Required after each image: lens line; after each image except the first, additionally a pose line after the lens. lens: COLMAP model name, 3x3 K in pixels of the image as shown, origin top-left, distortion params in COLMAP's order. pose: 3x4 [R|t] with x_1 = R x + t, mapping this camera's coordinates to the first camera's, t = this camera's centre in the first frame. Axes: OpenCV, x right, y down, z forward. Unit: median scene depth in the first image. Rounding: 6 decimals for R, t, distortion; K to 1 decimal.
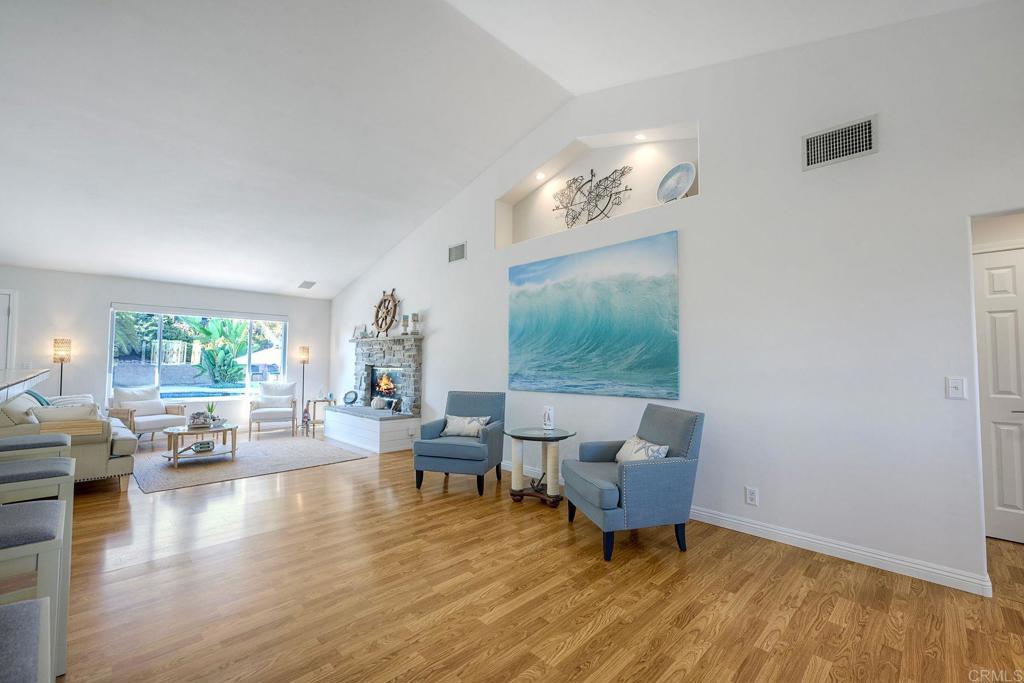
lens RADIAL K [[429.0, 0, 515.3], [0, 429.0, 342.4], [0, 0, 1]] dist [-0.002578, -0.000757]
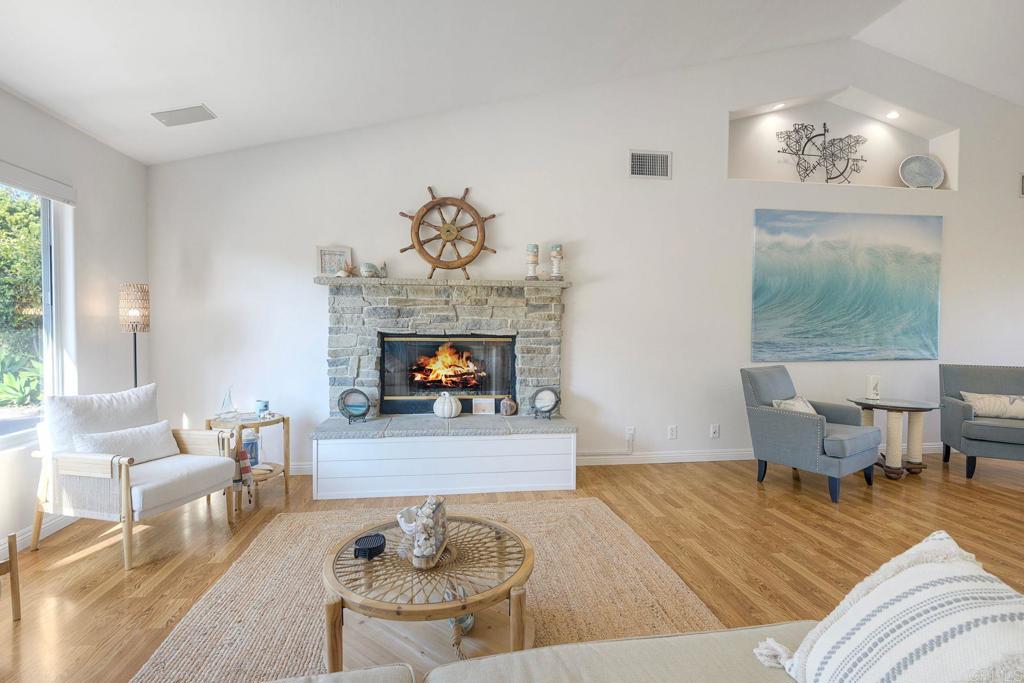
lens RADIAL K [[476.4, 0, 512.3], [0, 476.4, 339.0], [0, 0, 1]] dist [0.006357, 0.000787]
pose [[0.595704, -0.025414, 0.802802, -1.025649], [-0.039905, 0.997329, 0.061183, 0.030274], [-0.802212, -0.068482, 0.593098, 0.845904]]
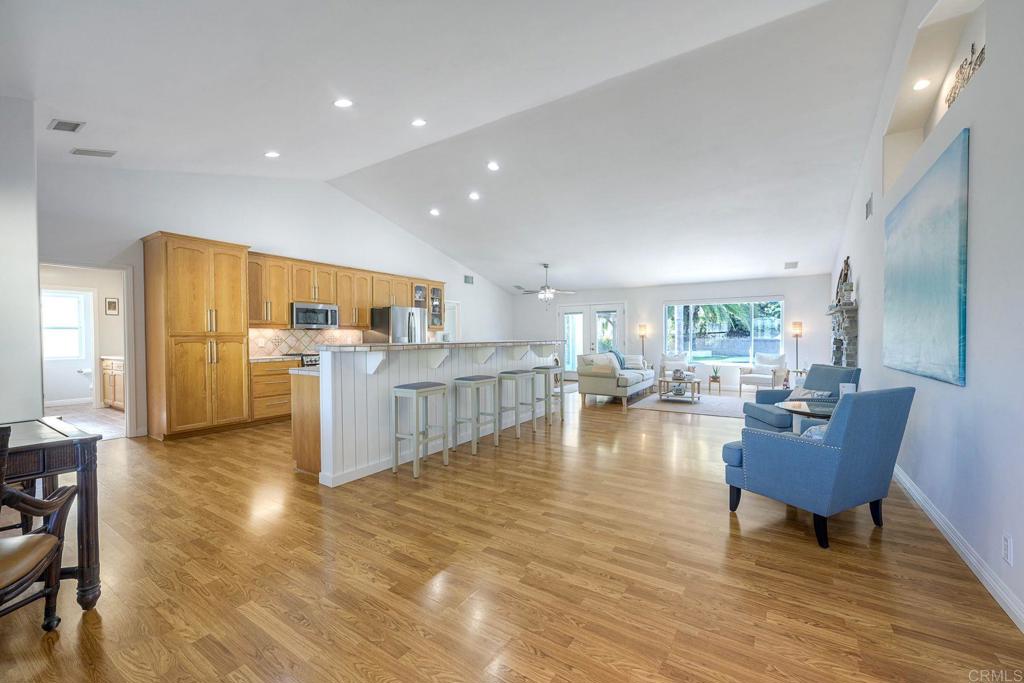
lens RADIAL K [[415.2, 0, 519.5], [0, 415.2, 341.4], [0, 0, 1]] dist [0.002483, 0.001065]
pose [[0.217361, 0.001546, -0.976090, 0.619039], [0.053436, 0.998480, 0.013481, 0.012220], [0.974627, -0.055089, 0.216948, 0.132057]]
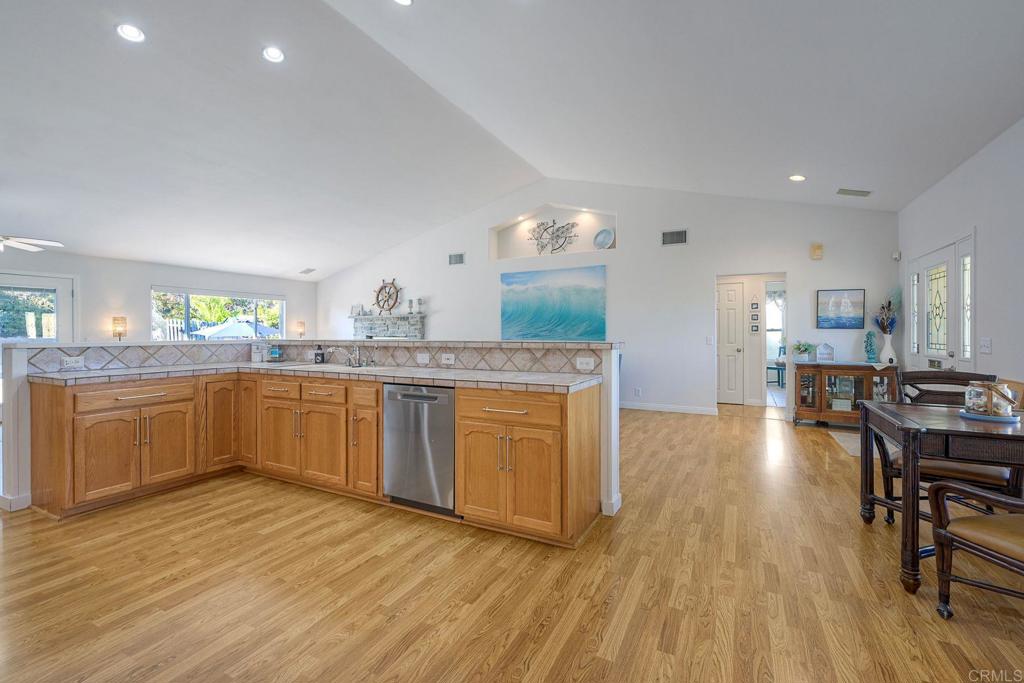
lens RADIAL K [[415.2, 0, 537.2], [0, 415.2, 333.5], [0, 0, 1]] dist [0.002483, 0.001065]
pose [[0.944186, -0.011262, 0.329219, -0.411311], [-0.005149, 0.998789, 0.048935, -0.028010], [-0.329371, -0.047899, 0.942985, -0.534517]]
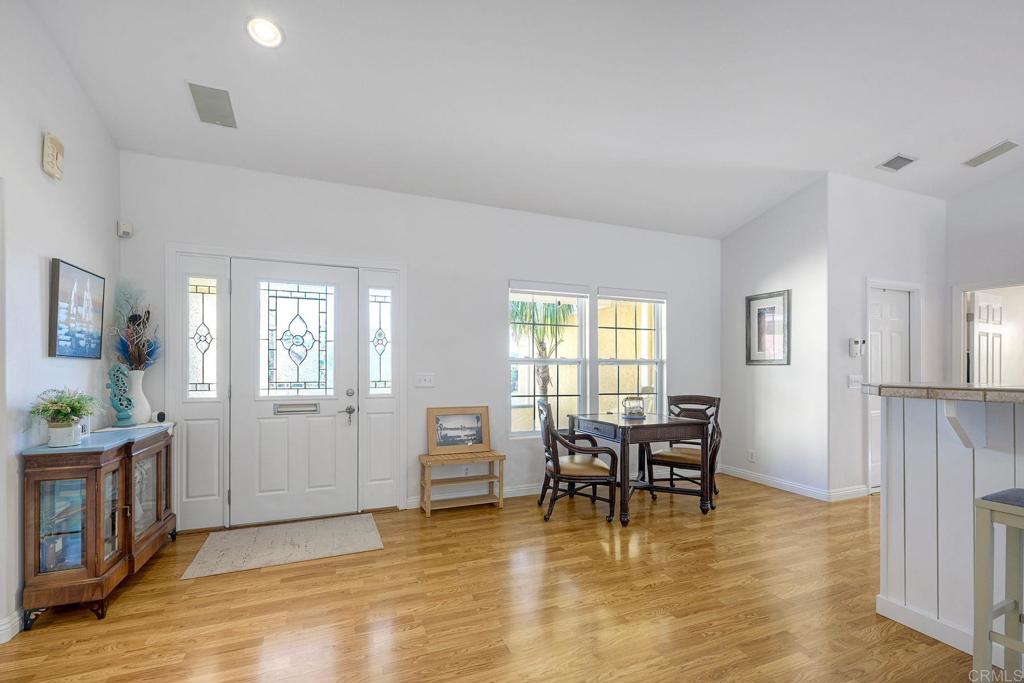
lens RADIAL K [[429.0, 0, 517.7], [0, 429.0, 367.1], [0, 0, 1]] dist [-0.002578, -0.000757]
pose [[-0.926685, -0.010289, 0.375697, 0.071744], [-0.027474, 0.998805, -0.040412, 0.022418], [-0.374832, -0.047771, -0.925861, 0.517065]]
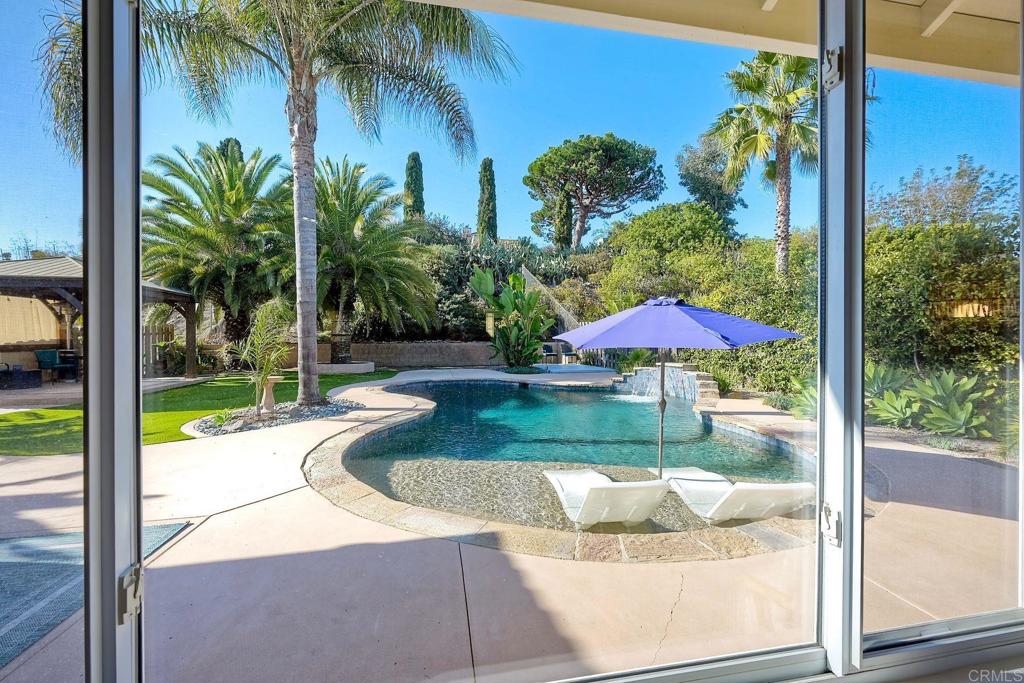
lens RADIAL K [[415.2, 0, 500.2], [0, 415.2, 342.8], [0, 0, 1]] dist [0.002483, 0.001065]
pose [[0.814985, -0.004939, -0.579460, -0.984846], [0.035928, 0.998470, 0.042022, 0.057483], [0.578367, -0.055066, 0.813916, 1.326046]]
